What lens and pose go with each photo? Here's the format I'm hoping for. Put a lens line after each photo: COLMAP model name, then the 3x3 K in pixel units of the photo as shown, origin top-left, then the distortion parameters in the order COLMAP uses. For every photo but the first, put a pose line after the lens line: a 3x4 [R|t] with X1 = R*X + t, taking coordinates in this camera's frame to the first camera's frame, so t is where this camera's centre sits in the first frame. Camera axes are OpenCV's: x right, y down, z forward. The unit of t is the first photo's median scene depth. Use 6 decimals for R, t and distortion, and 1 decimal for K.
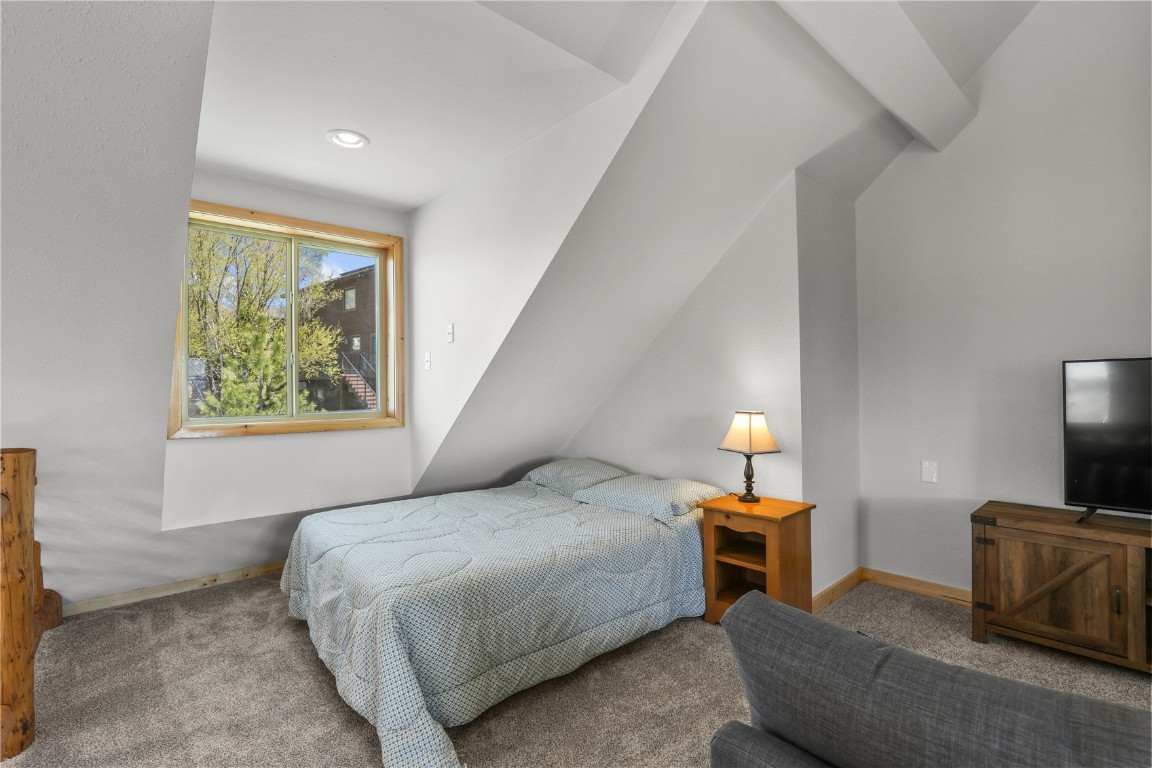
lens RADIAL K [[549.6, 0, 576.0], [0, 549.6, 384.0], [0, 0, 1]] dist [-0.000736, 0.000021]
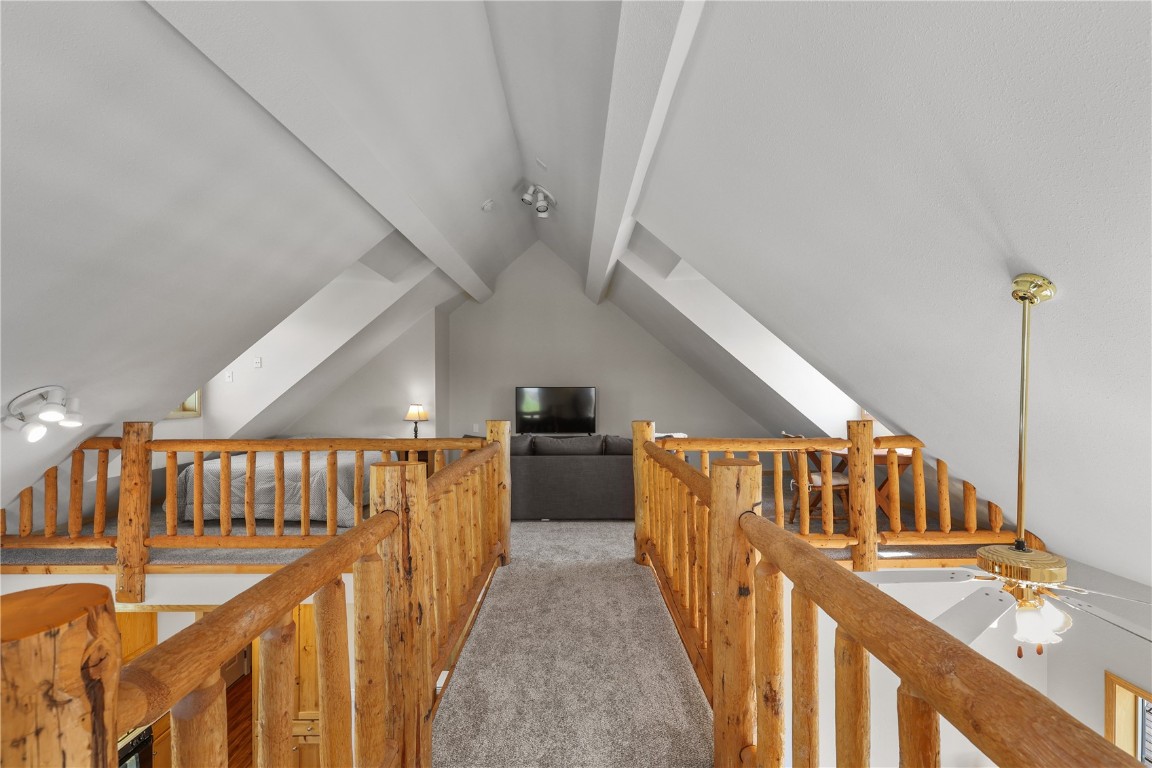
lens RADIAL K [[526.3, 0, 580.7], [0, 526.3, 396.0], [0, 0, 1]] dist [0.002203, 0.000818]
pose [[0.686472, 0.014224, 0.727017, -0.844965], [-0.010433, 0.999898, -0.009712, 0.027368], [-0.727081, -0.000918, 0.686551, -1.081875]]
